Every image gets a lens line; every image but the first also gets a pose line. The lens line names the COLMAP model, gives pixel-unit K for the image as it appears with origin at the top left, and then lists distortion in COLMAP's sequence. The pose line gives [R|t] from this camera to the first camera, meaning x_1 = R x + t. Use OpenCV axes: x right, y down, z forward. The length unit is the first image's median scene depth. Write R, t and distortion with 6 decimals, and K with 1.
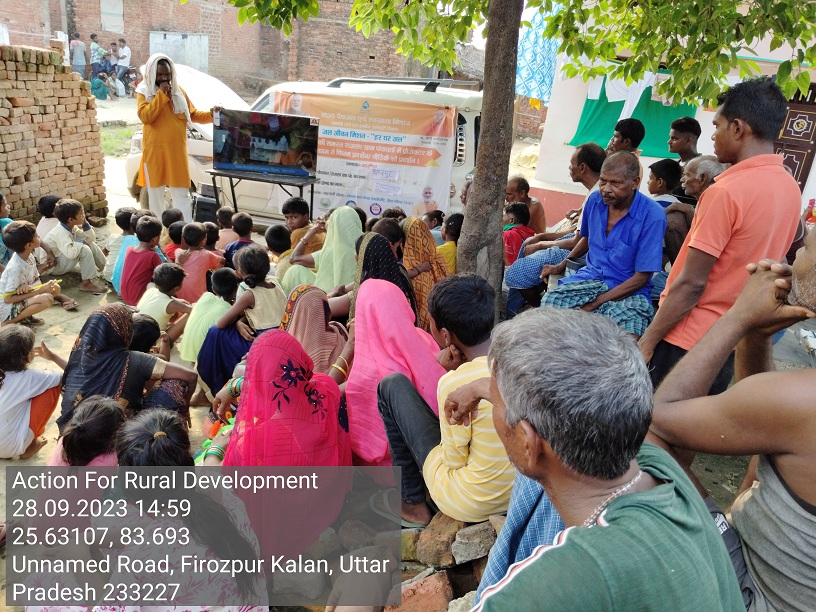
lens RADIAL K [[685.1, 0, 423.4], [0, 685.1, 305.8], [0, 0, 1]] dist [0.072506, -0.158587]
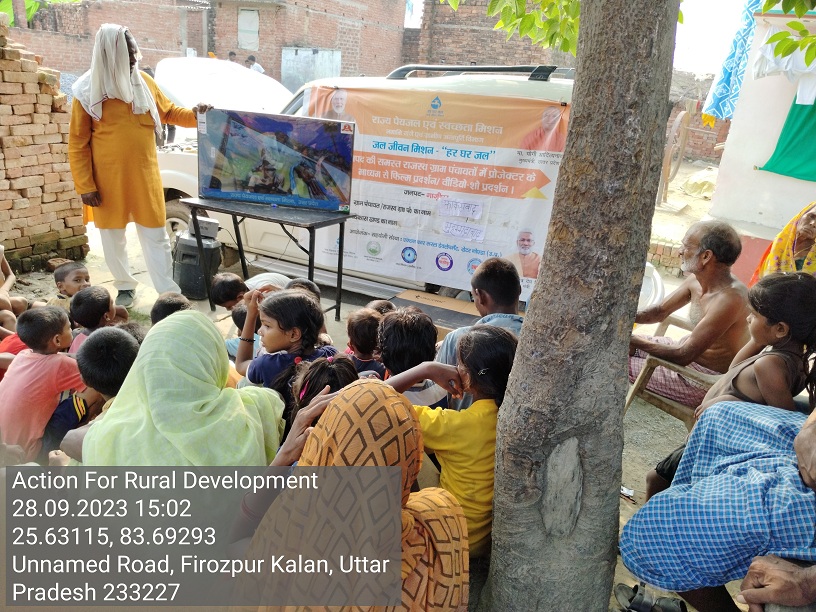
lens RADIAL K [[682.8, 0, 393.8], [0, 682.8, 303.3], [0, 0, 1]] dist [0.077942, -0.190817]
pose [[0.966070, 0.059512, -0.251332, 0.051251], [-0.067988, 0.997369, -0.025171, -0.083740], [0.249173, 0.041404, 0.967574, 0.369216]]
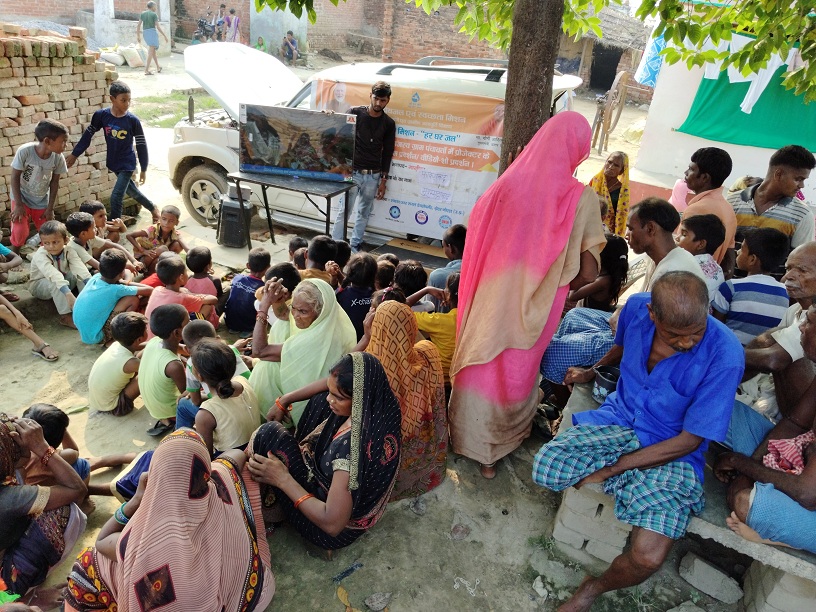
lens RADIAL K [[682.8, 0, 393.8], [0, 682.8, 303.3], [0, 0, 1]] dist [0.077942, -0.190817]
pose [[0.978931, 0.070605, -0.191595, 0.071359], [-0.057980, 0.995809, 0.070724, -0.093924], [0.195785, -0.058125, 0.978923, 0.139841]]
